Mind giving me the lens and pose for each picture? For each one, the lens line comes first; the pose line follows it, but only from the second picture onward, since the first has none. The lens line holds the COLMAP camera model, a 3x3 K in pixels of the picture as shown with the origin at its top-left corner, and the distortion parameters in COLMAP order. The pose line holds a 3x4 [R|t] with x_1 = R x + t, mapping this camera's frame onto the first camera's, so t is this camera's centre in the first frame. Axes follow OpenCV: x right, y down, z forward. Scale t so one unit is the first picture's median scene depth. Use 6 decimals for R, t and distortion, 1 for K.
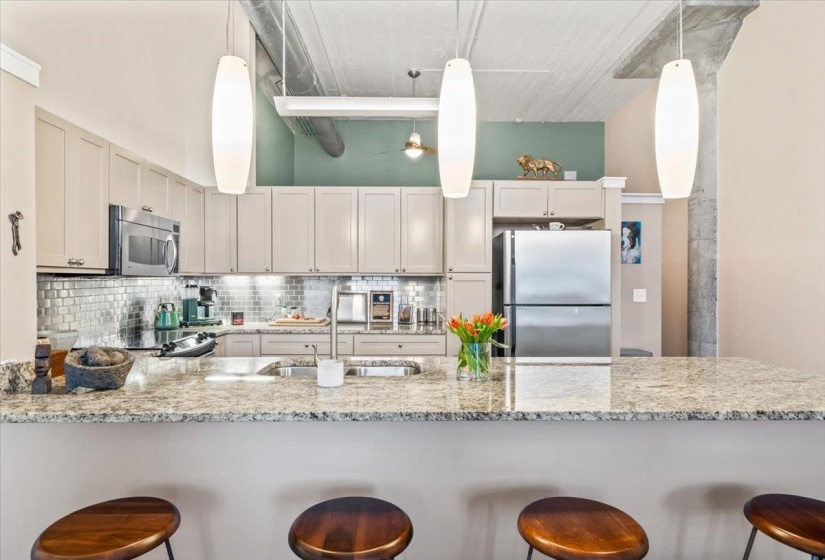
lens RADIAL K [[462.1, 0, 412.5], [0, 462.1, 280.0], [0, 0, 1]] dist [0.006090, 0.001089]
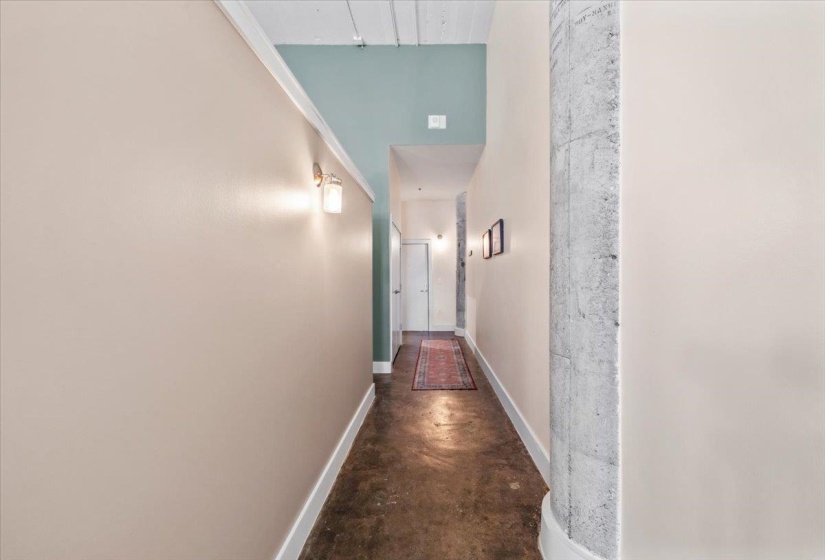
lens RADIAL K [[336.9, 0, 429.3], [0, 336.9, 278.3], [0, 0, 1]] dist [-0.002135, -0.000138]
pose [[0.999656, -0.003058, -0.026044, 0.751785], [0.003220, 0.999976, 0.006198, 0.013443], [0.026025, -0.006279, 0.999642, 1.081402]]
